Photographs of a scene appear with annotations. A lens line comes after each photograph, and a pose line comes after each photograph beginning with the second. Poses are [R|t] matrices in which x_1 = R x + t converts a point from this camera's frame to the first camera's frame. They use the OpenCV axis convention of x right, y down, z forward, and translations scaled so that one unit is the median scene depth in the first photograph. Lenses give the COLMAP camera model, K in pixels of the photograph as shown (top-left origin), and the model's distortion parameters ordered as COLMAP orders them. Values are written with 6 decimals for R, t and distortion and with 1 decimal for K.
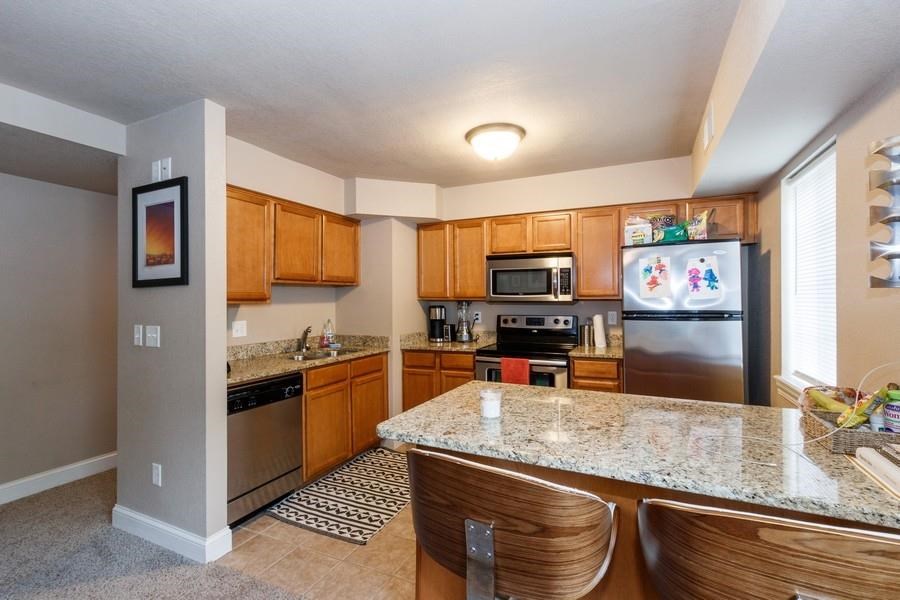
lens RADIAL K [[418.1, 0, 439.6], [0, 418.1, 296.3], [0, 0, 1]] dist [0.007801, -0.001513]
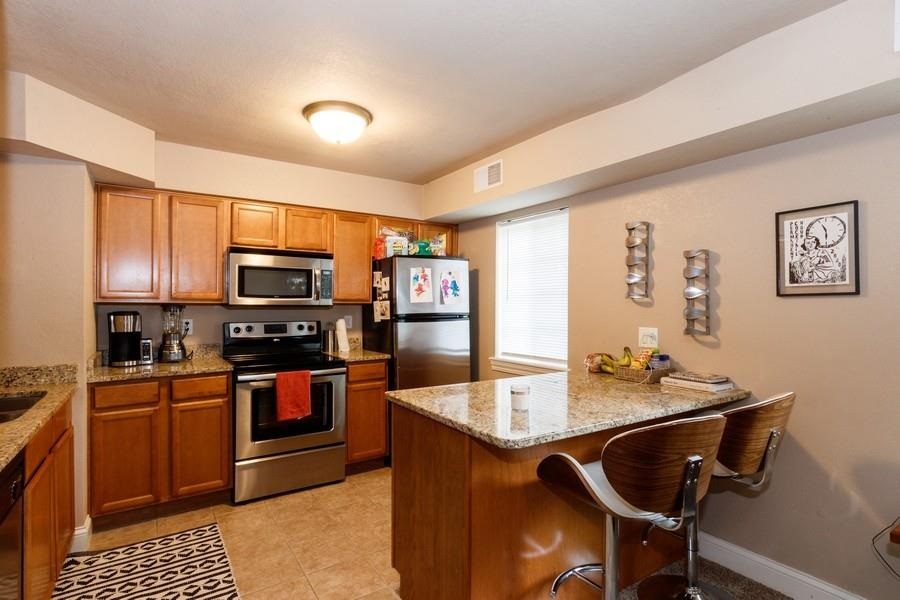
lens RADIAL K [[449.1, 0, 443.1], [0, 449.1, 304.3], [0, 0, 1]] dist [0.007095, -0.001762]
pose [[0.519567, 0.005683, 0.854411, -0.537625], [-0.010477, 0.999945, -0.000280, 0.008701], [-0.854366, -0.008806, 0.519598, 0.309163]]
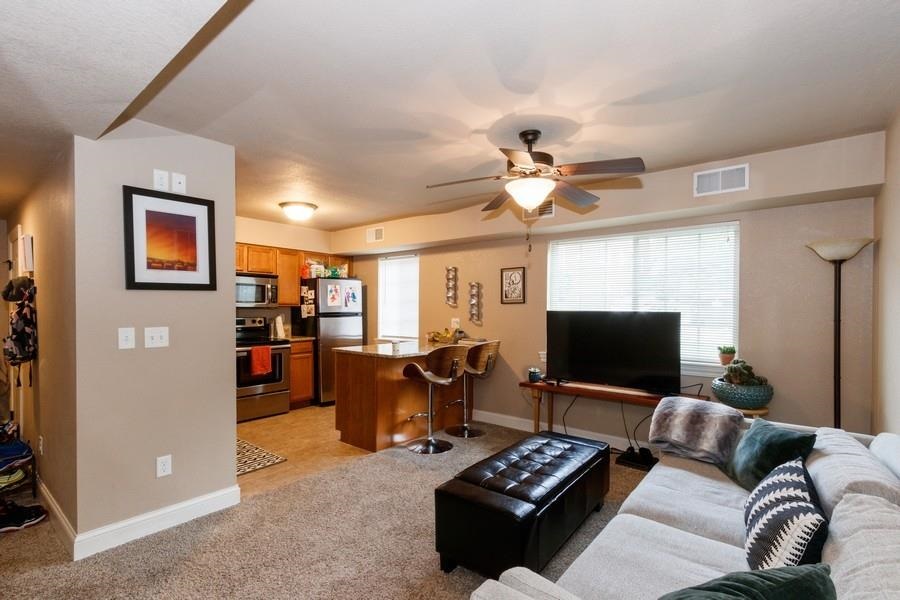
lens RADIAL K [[418.1, 0, 436.7], [0, 418.1, 311.6], [0, 0, 1]] dist [0.007801, -0.001513]
pose [[0.250355, -0.002149, 0.968152, -1.285893], [-0.012070, 0.999913, 0.005340, 0.015181], [-0.968079, -0.013022, 0.250307, 0.055342]]
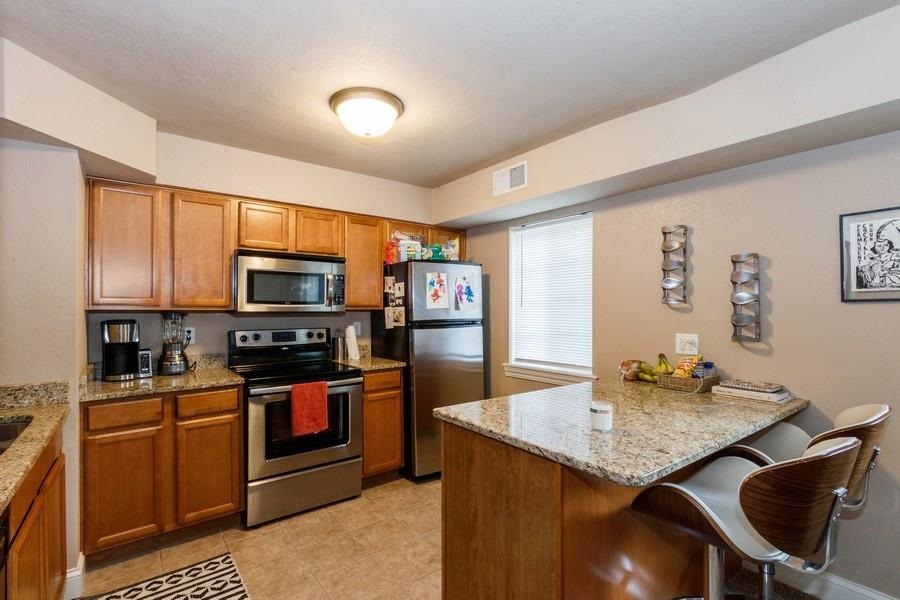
lens RADIAL K [[418.1, 0, 443.1], [0, 418.1, 308.3], [0, 0, 1]] dist [0.007801, -0.001513]
pose [[0.459867, 0.004549, 0.887976, -0.498319], [-0.006811, 0.999976, -0.001596, 0.005360], [-0.887962, -0.005314, 0.459886, 0.481079]]
